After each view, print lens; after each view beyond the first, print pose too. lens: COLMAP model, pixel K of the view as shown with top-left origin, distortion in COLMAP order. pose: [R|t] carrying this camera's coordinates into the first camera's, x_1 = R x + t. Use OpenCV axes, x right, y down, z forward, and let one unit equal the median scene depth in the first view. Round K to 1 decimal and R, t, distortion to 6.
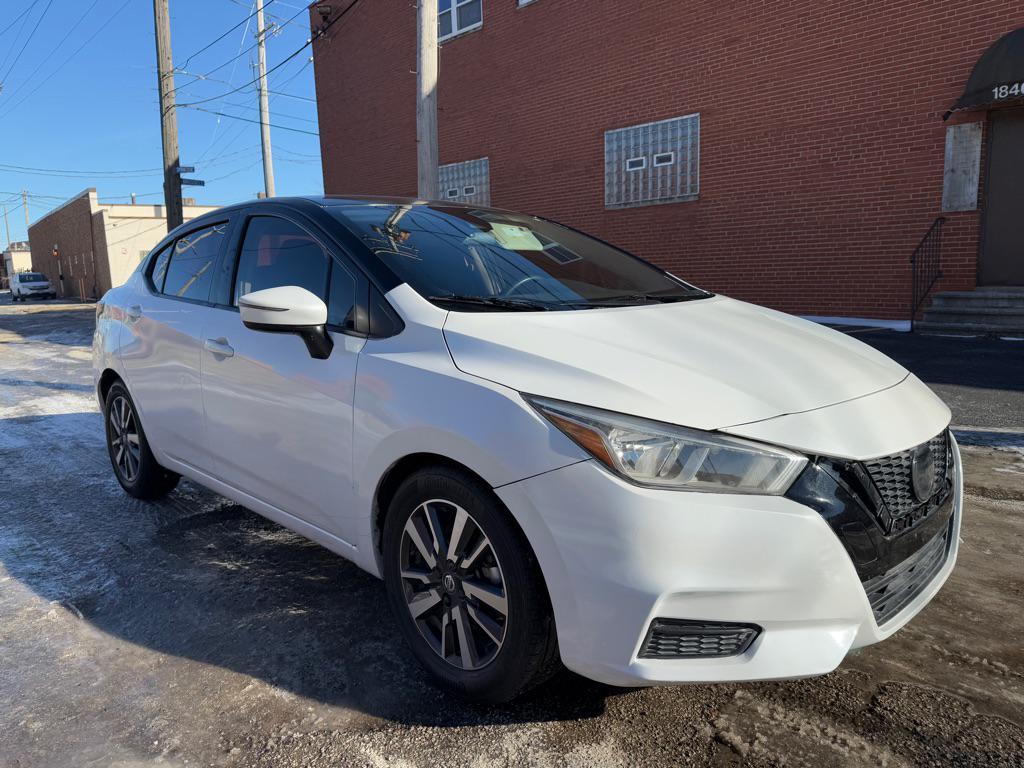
lens RADIAL K [[726.6, 0, 505.6], [0, 726.6, 384.5], [0, 0, 1]] dist [-0.013839, -0.003513]
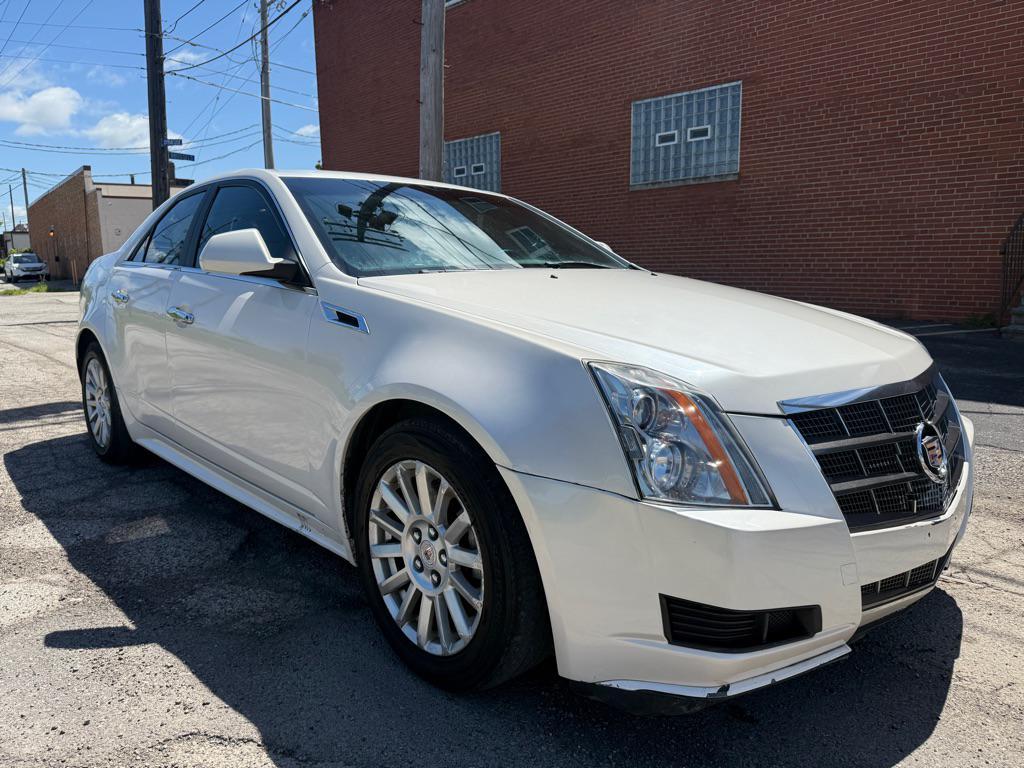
lens RADIAL K [[726.6, 0, 505.0], [0, 726.6, 383.5], [0, 0, 1]] dist [-0.013839, -0.003513]
pose [[0.999708, 0.023362, -0.006169, -0.006457], [-0.023316, 0.999701, 0.007372, -0.007275], [0.006339, -0.007226, 0.999954, 0.122975]]
